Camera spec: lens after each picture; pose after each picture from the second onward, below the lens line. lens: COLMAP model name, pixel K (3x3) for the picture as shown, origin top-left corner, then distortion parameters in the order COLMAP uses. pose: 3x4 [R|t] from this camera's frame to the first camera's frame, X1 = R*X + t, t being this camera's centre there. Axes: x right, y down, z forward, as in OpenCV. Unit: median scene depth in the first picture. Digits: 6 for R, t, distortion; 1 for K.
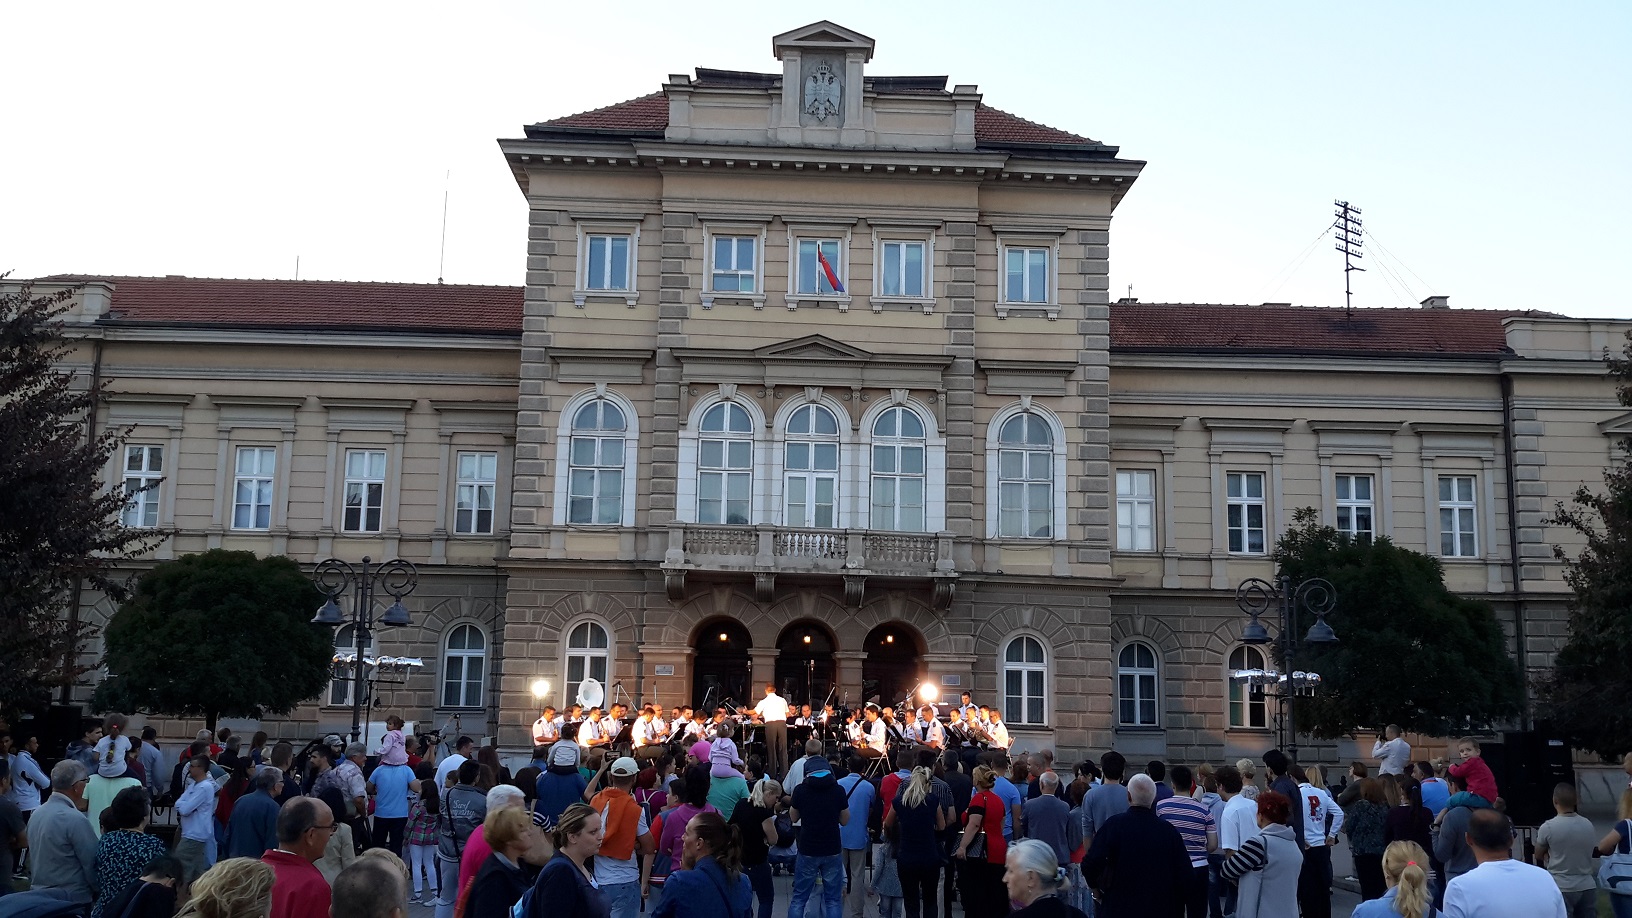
lens RADIAL K [[1497.3, 0, 816.0], [0, 1497.3, 459.0], [0, 0, 1]] dist [0.162644, -0.452141]
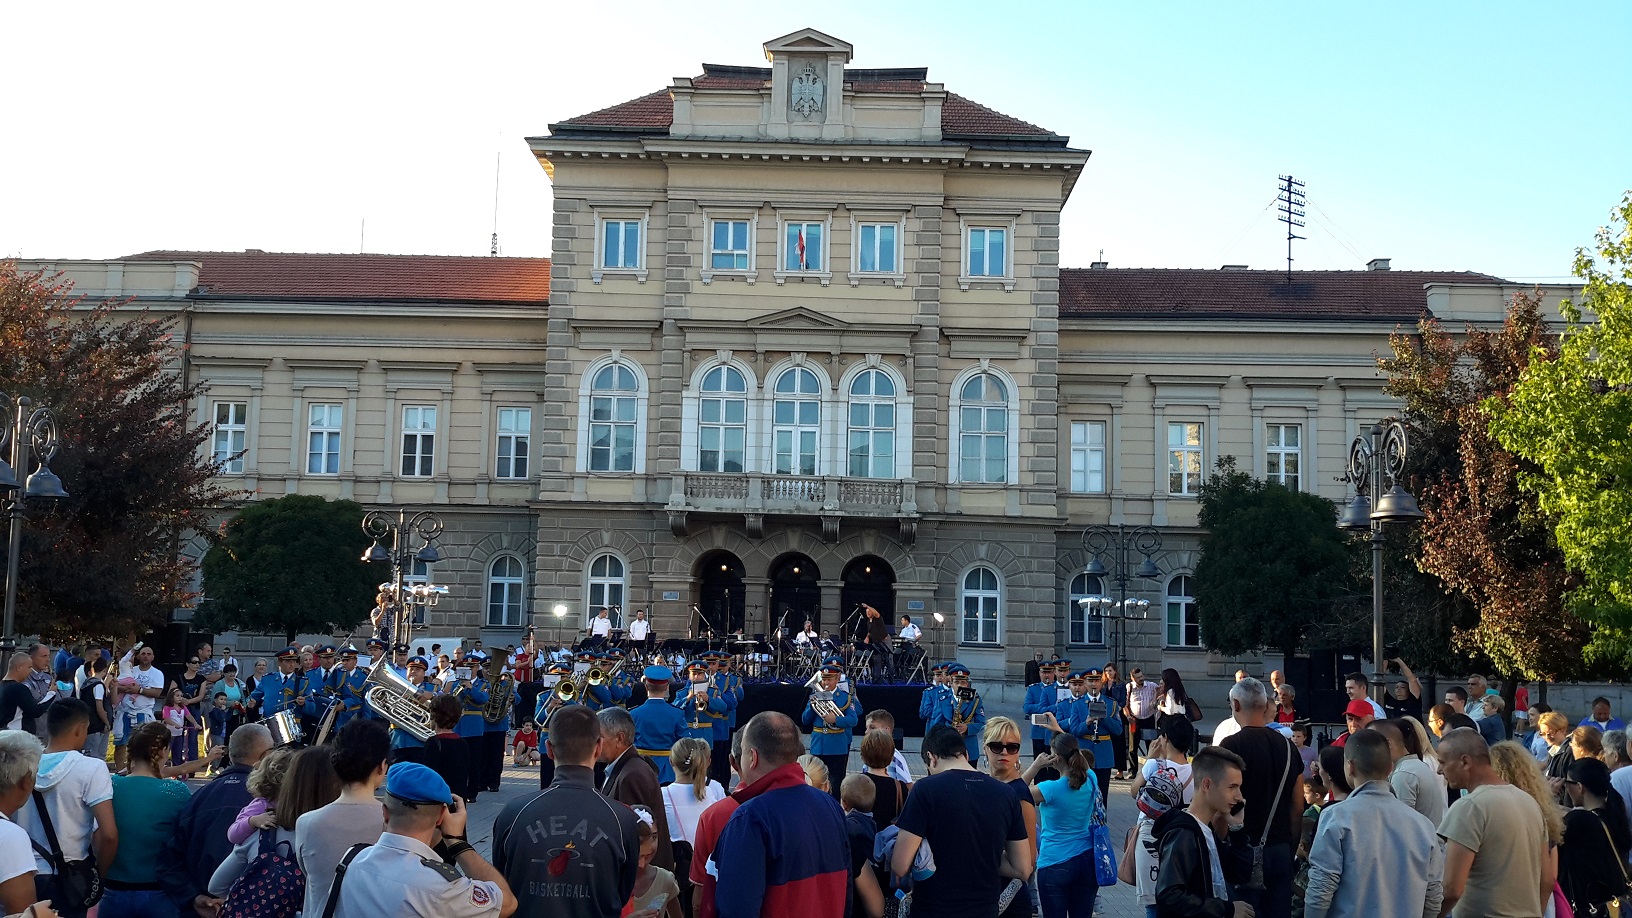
lens RADIAL K [[1497.3, 0, 816.0], [0, 1497.3, 459.0], [0, 0, 1]] dist [0.162644, -0.452141]
pose [[0.998850, -0.001646, -0.047908, 0.065537], [0.004032, 0.998753, 0.049761, -0.022977], [0.047767, -0.049897, 0.997611, -0.150797]]
